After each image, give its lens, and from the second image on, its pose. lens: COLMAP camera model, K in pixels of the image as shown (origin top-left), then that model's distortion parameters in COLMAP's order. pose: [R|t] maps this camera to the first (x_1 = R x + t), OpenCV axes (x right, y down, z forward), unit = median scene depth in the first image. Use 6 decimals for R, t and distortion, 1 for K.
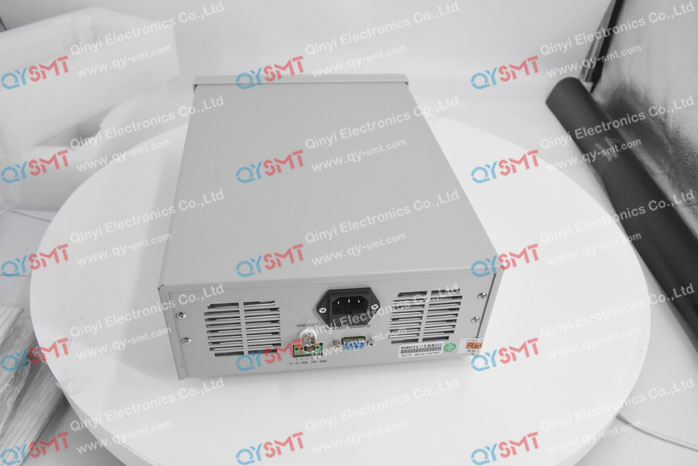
lens RADIAL K [[586.4, 0, 342.9], [0, 586.4, 237.2], [0, 0, 1]] dist [-0.014188, -0.012050]
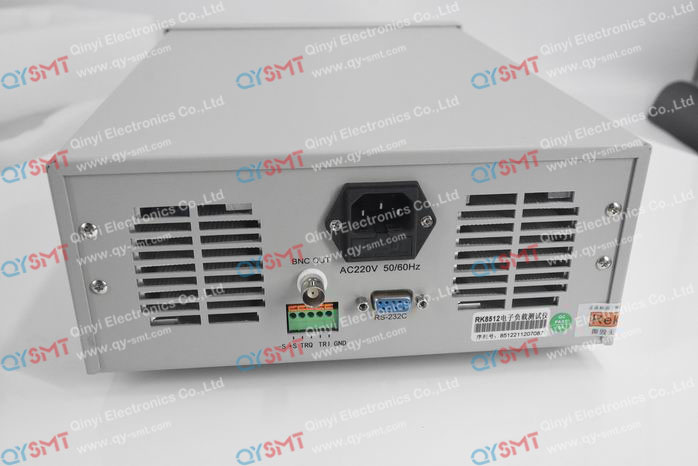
lens RADIAL K [[744.8, 0, 344.4], [0, 744.8, 233.3], [0, 0, 1]] dist [0.024519, 0.000000]
pose [[0.998802, -0.025604, -0.041710, 0.003967], [0.015872, 0.975635, -0.218827, 0.274951], [0.046296, 0.217903, 0.974872, 0.274233]]
